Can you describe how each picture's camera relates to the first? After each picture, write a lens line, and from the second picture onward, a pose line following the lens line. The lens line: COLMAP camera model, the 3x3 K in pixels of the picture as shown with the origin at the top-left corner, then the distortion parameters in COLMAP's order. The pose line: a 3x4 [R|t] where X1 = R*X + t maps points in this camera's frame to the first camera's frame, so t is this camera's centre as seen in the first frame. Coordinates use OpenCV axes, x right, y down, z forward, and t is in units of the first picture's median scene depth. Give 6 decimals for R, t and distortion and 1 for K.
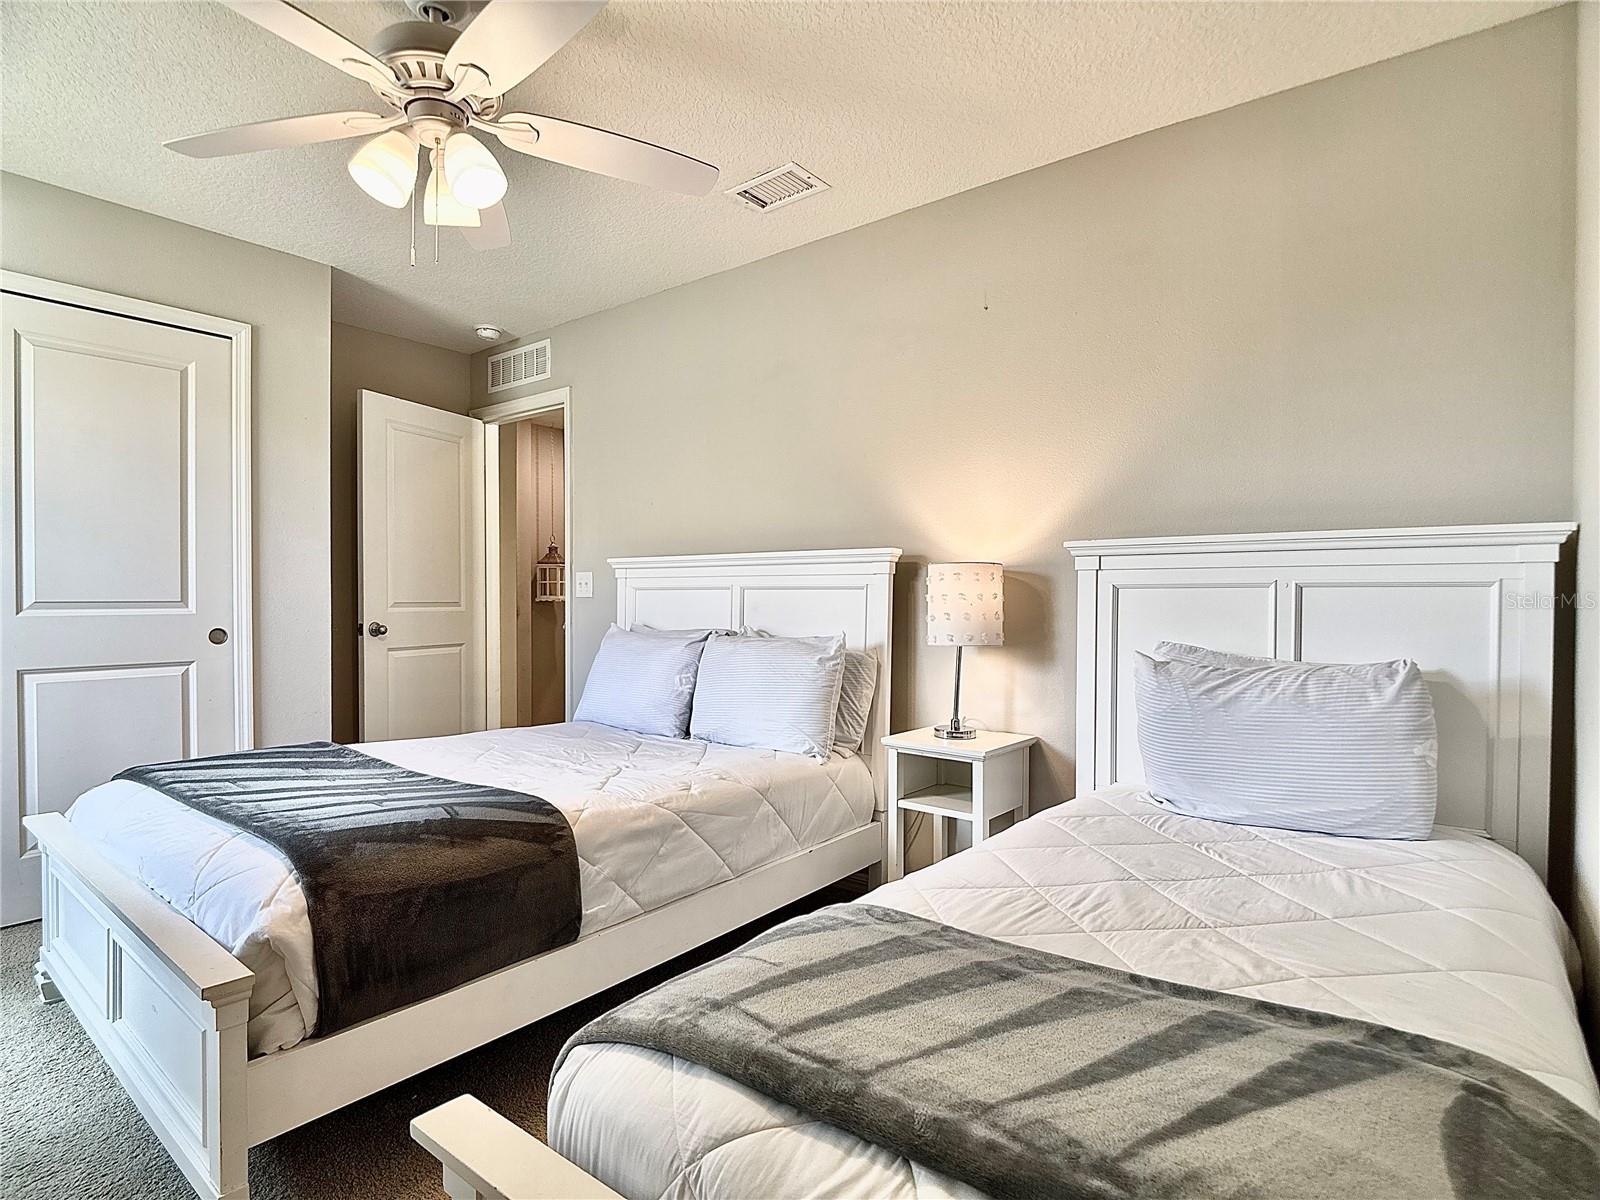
lens RADIAL K [[841.5, 0, 801.1], [0, 841.5, 601.7], [0, 0, 1]] dist [-0.026256, 0.002623]
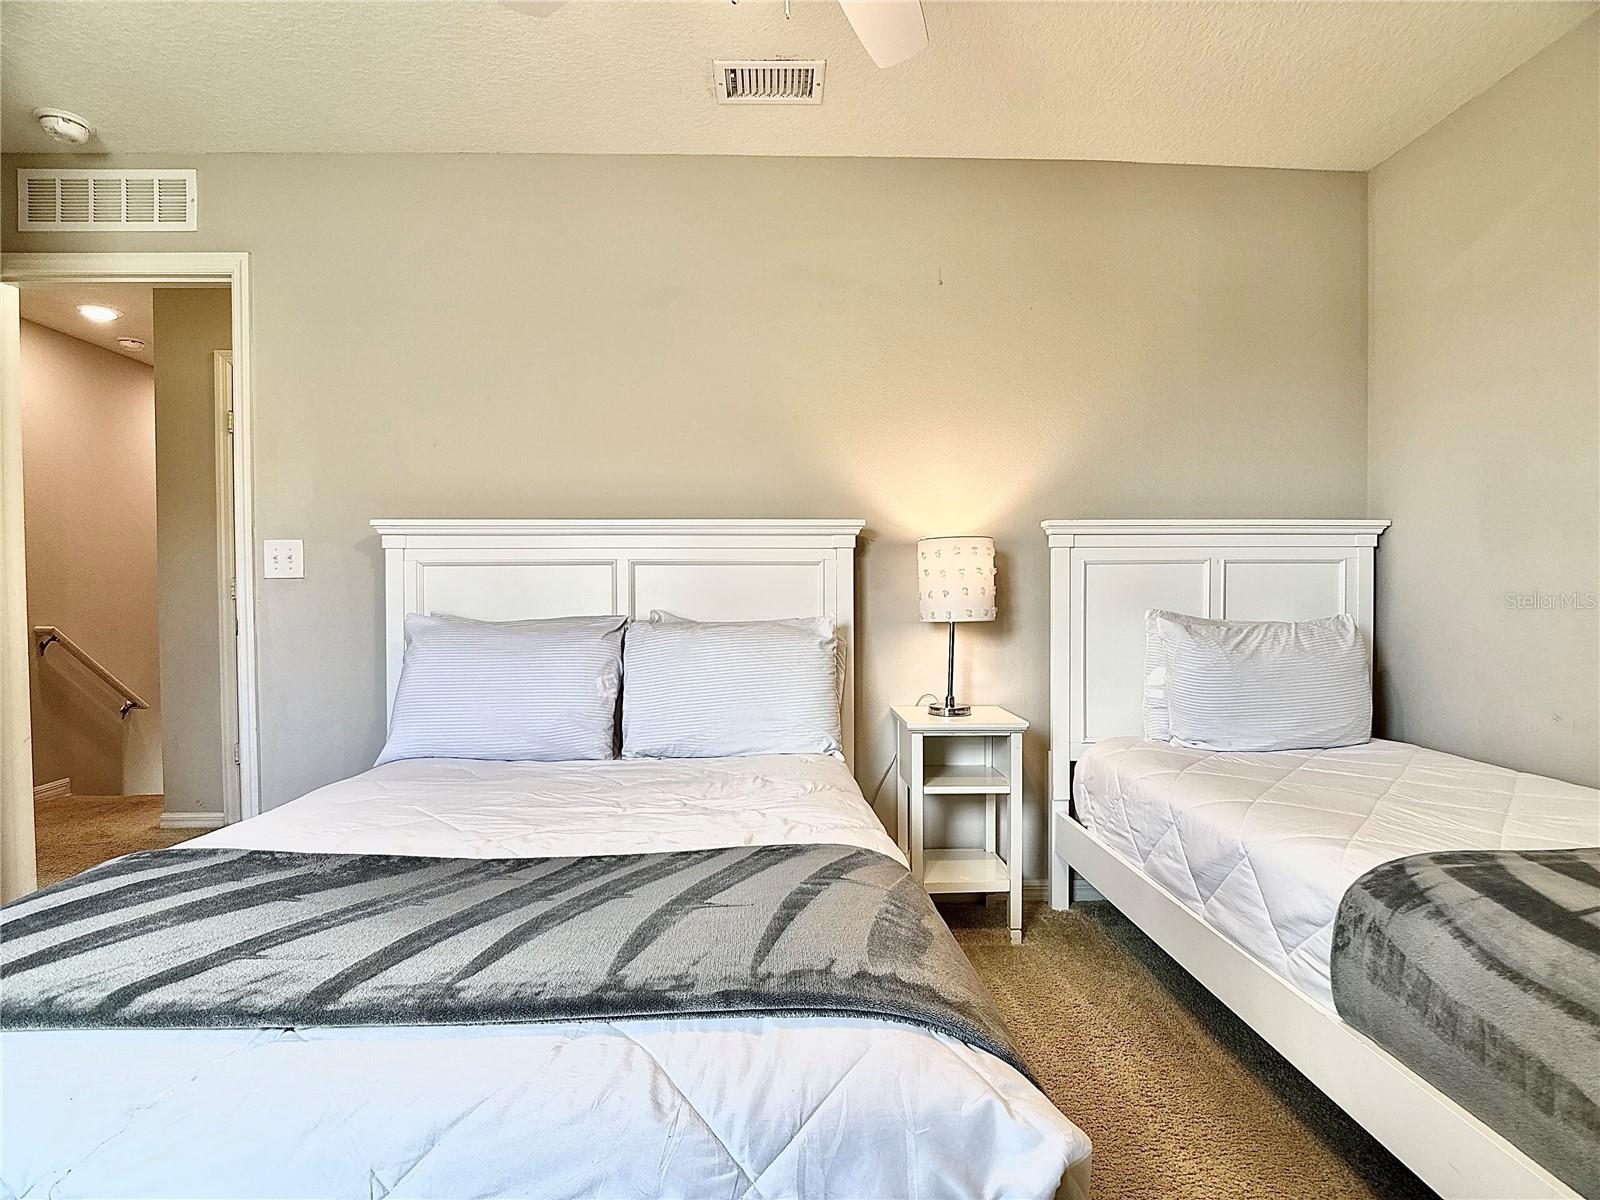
lens RADIAL K [[841.5, 0, 800.1], [0, 841.5, 597.7], [0, 0, 1]] dist [-0.026256, 0.002623]
pose [[0.759194, -0.020074, 0.650554, -0.545918], [0.009852, 0.999764, 0.019353, 0.003420], [-0.650789, -0.008284, 0.759213, 0.336233]]
